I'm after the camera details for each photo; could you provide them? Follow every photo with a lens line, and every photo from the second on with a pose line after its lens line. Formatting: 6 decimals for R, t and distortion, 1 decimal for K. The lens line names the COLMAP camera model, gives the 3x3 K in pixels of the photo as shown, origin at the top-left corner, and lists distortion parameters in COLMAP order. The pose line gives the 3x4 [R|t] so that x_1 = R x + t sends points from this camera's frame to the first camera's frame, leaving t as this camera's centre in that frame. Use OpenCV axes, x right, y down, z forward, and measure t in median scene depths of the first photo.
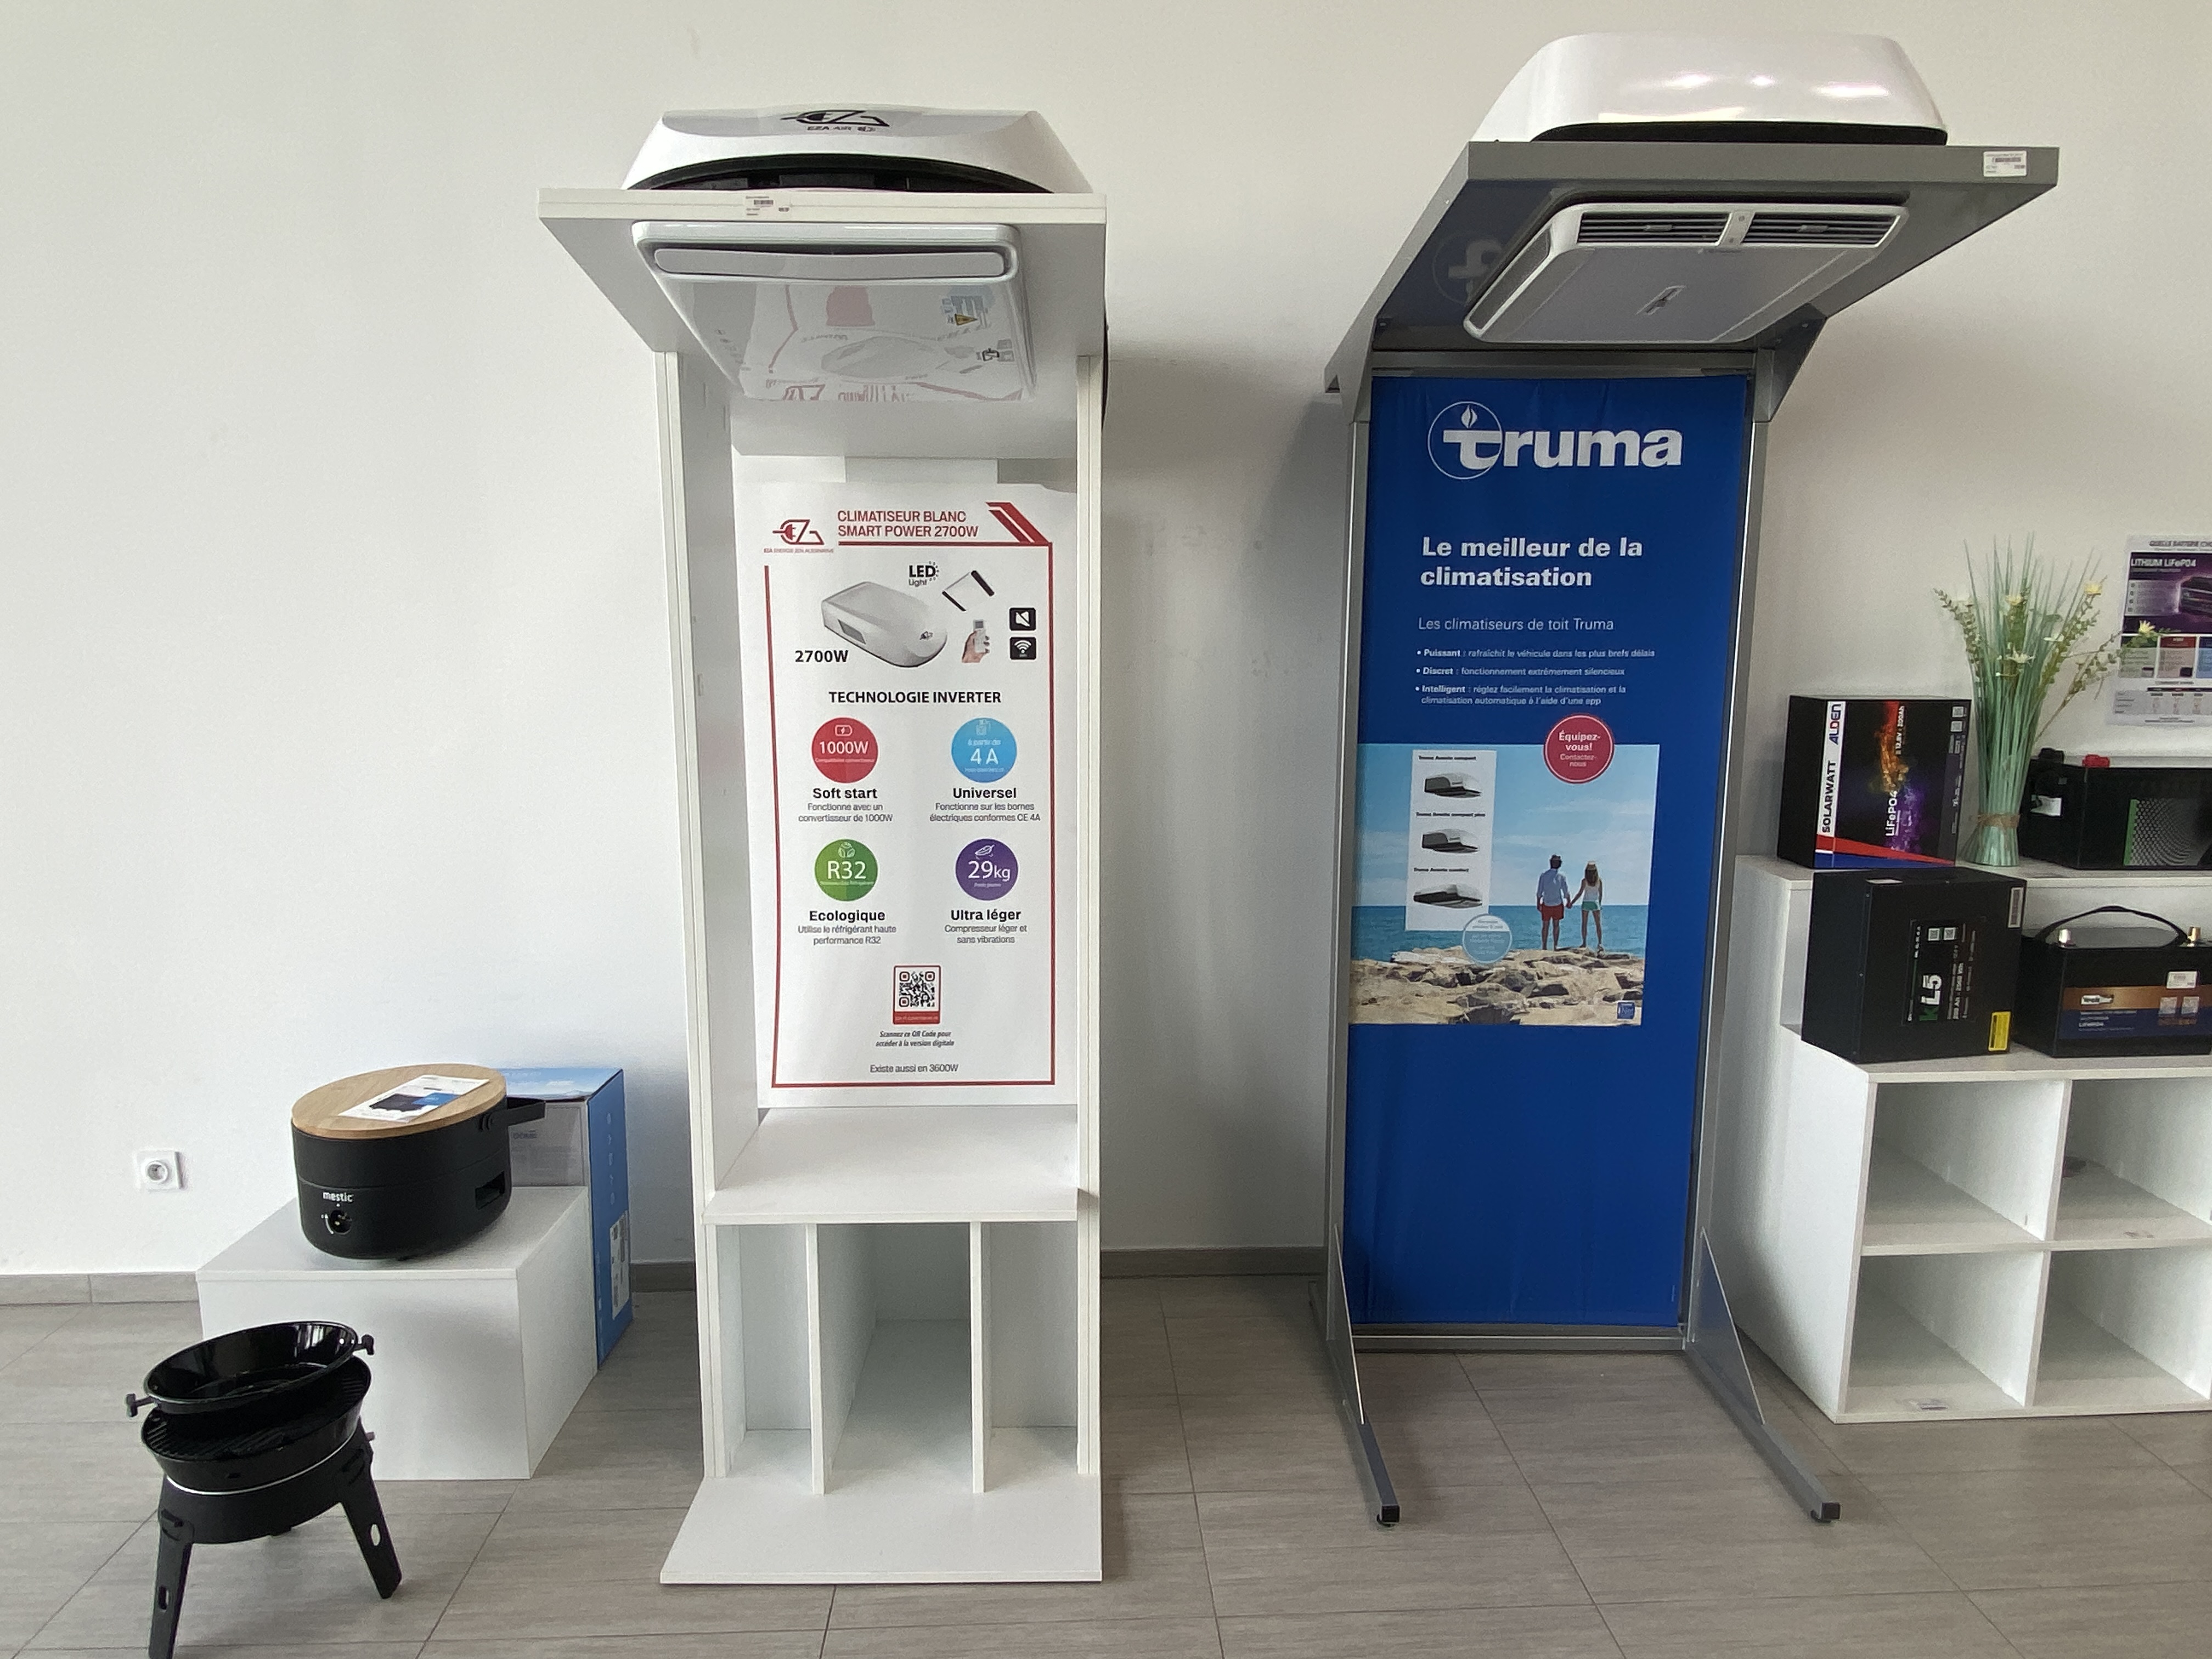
lens RADIAL K [[1345.1, 0, 1106.8], [0, 1345.1, 831.1], [0, 0, 1]] dist [-0.005703, -0.003590]
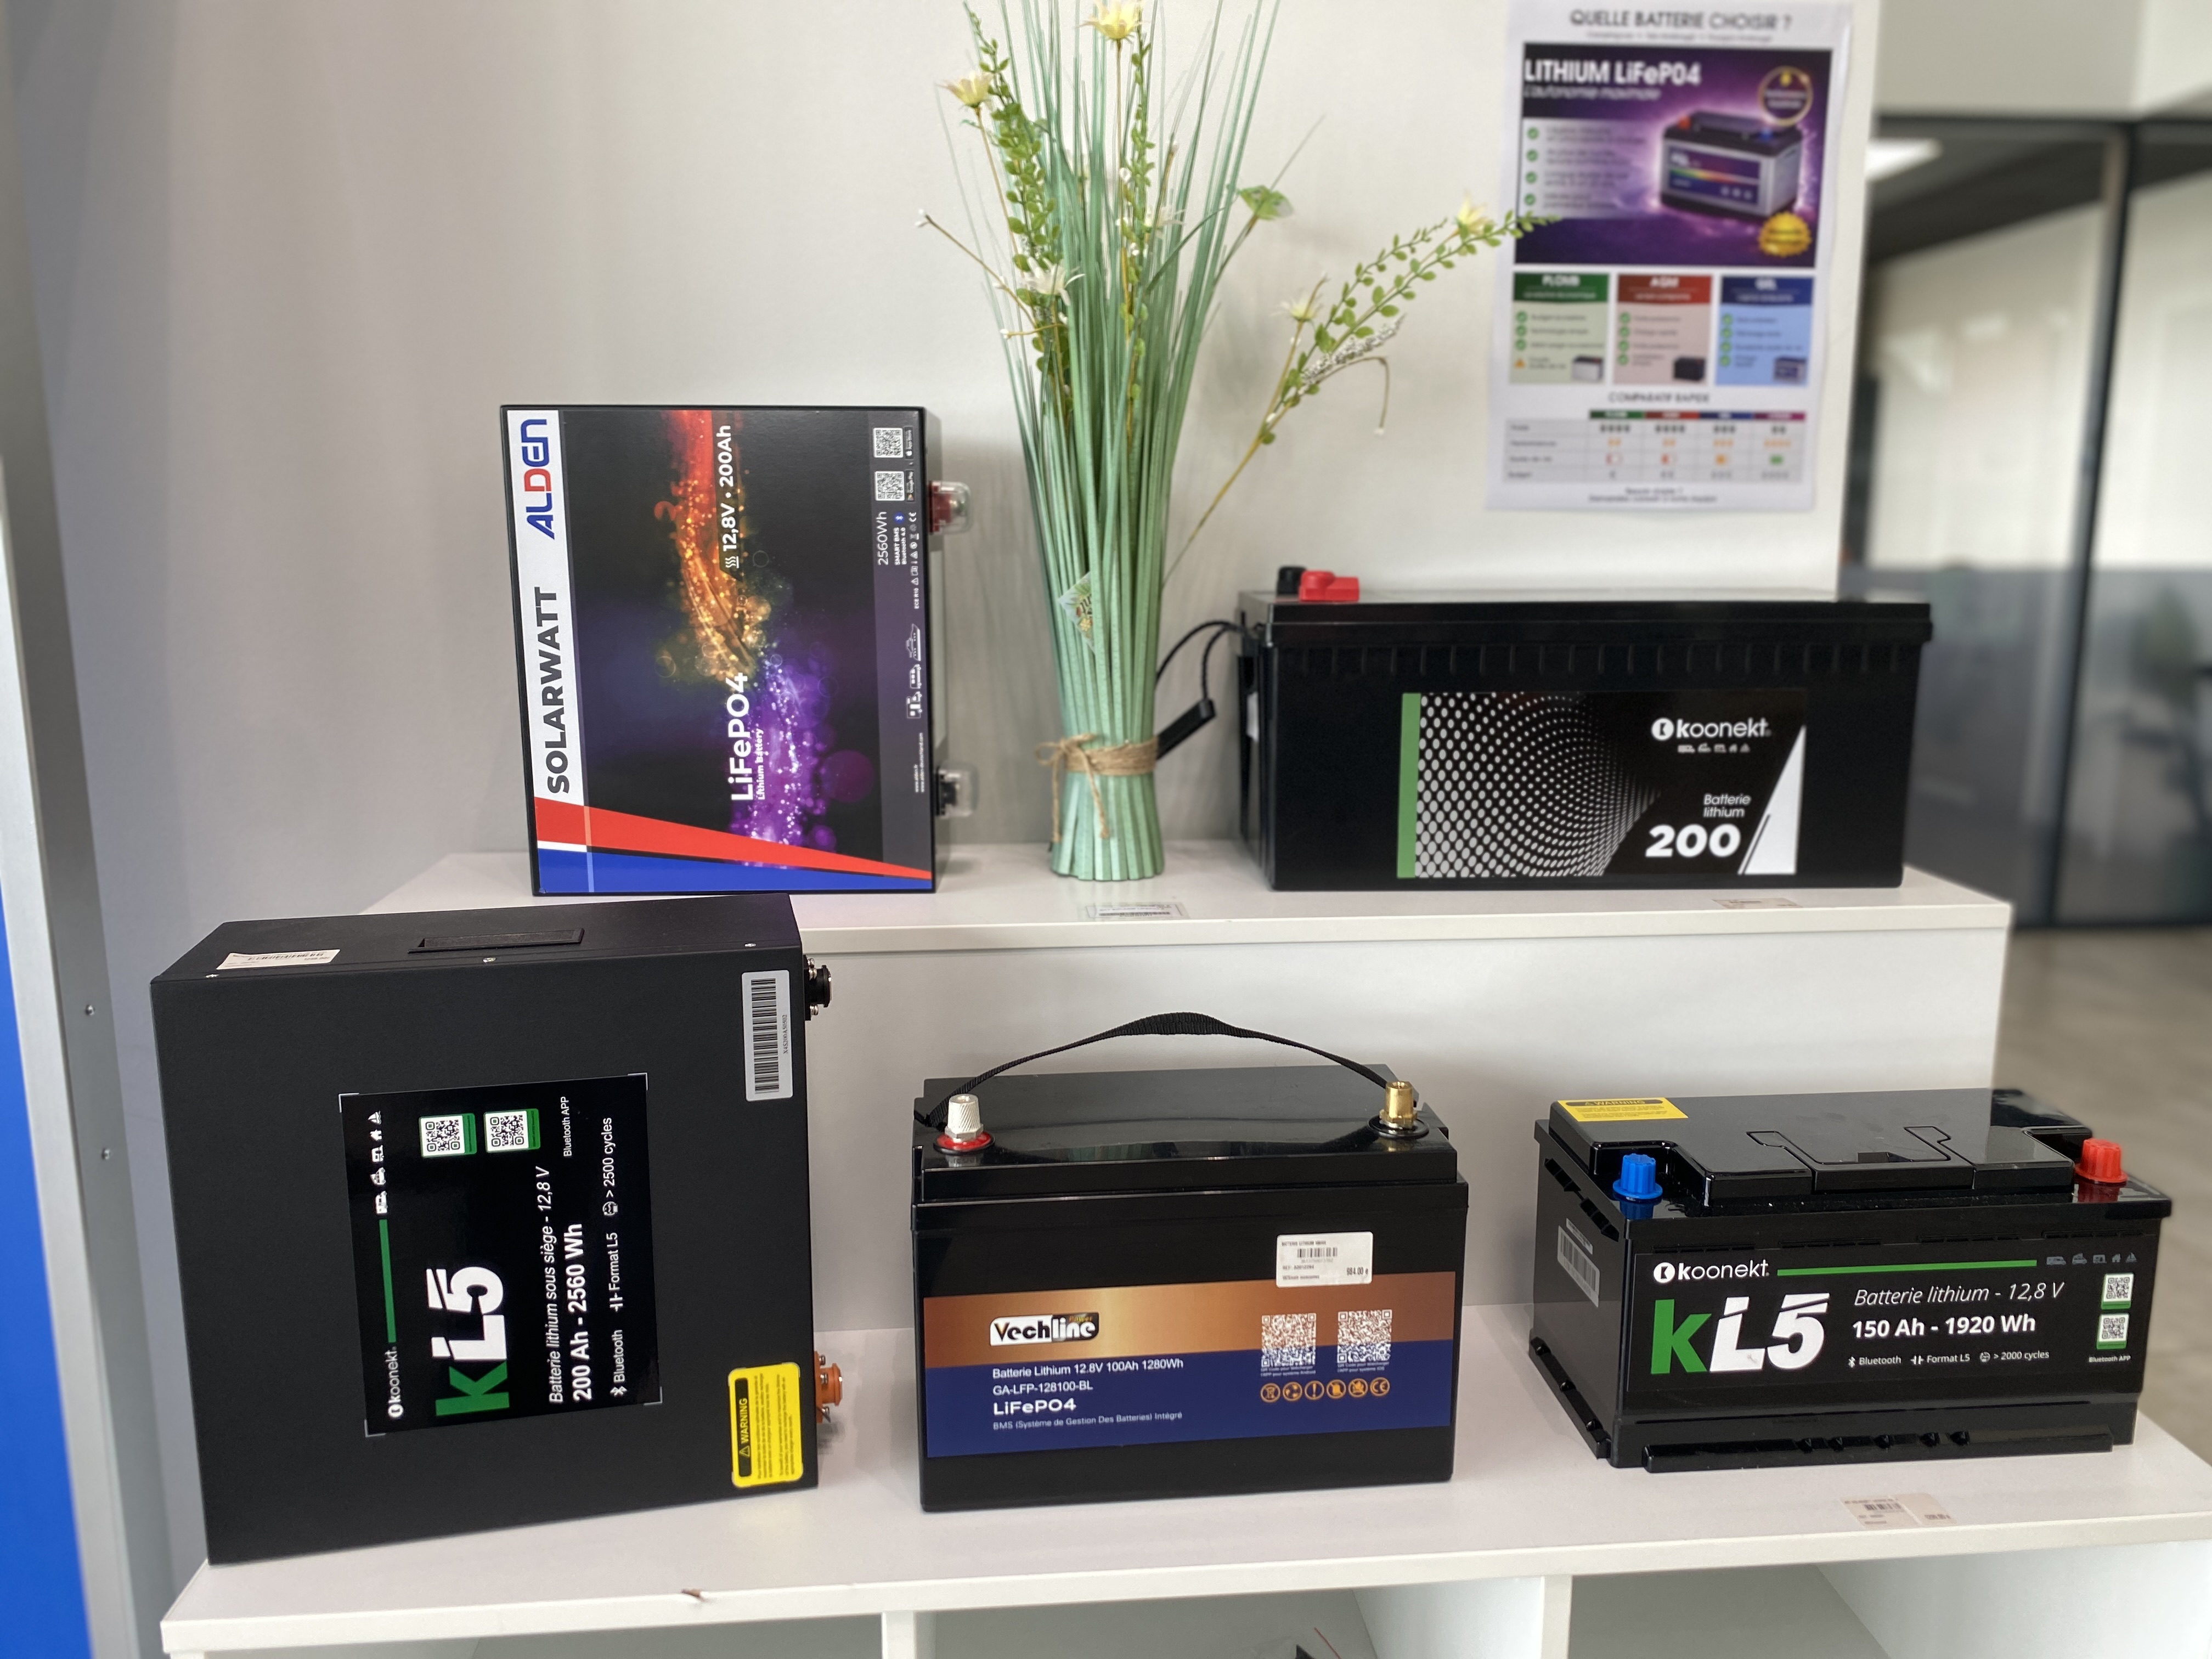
lens RADIAL K [[1706.5, 0, 1106.7], [0, 1706.5, 835.2], [0, 0, 1]] dist [0.016042, -0.011745]
pose [[0.999236, -0.008597, 0.038129, 0.667062], [0.007539, 0.999585, 0.027820, 0.000772], [-0.038353, -0.027511, 0.998885, 0.548471]]
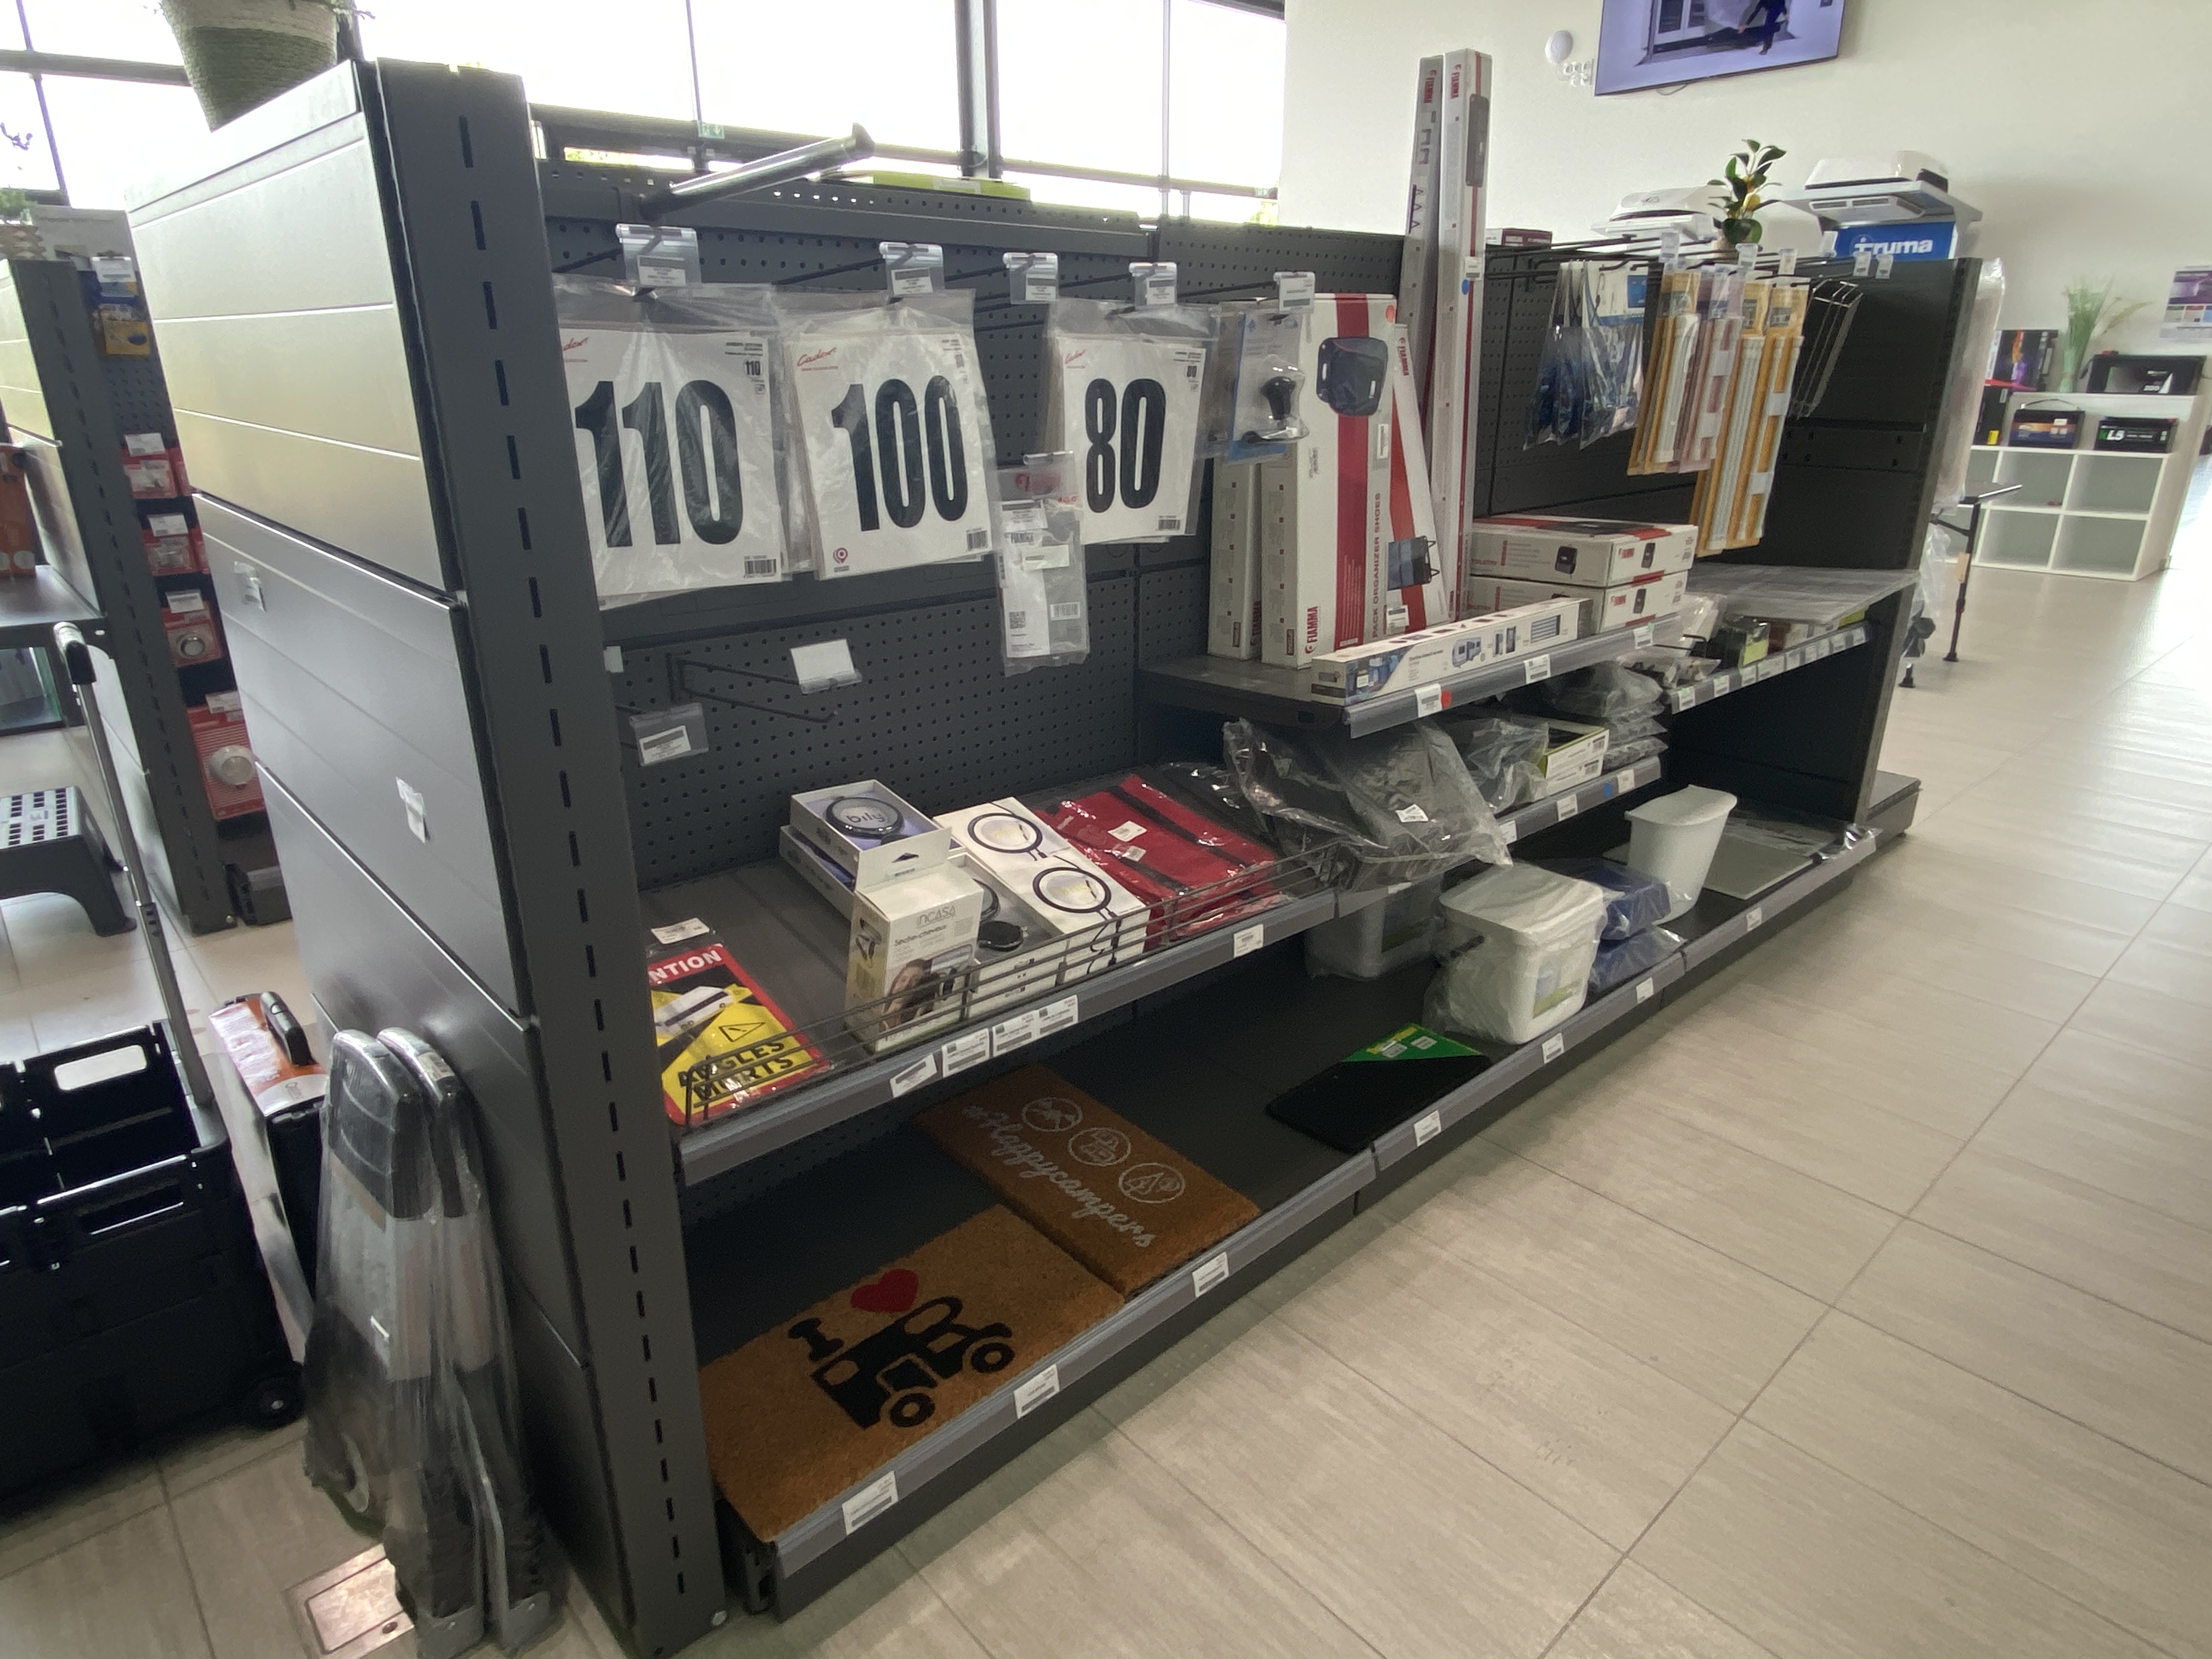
lens RADIAL K [[1293.0, 0, 1107.4], [0, 1293.0, 835.1], [0, 0, 1]] dist [0.007182, -0.011510]
pose [[0.651172, 0.263626, -0.711671, 1.572981], [-0.114435, 0.961115, 0.251321, 0.476476], [0.750253, -0.082213, 0.656020, -2.412972]]
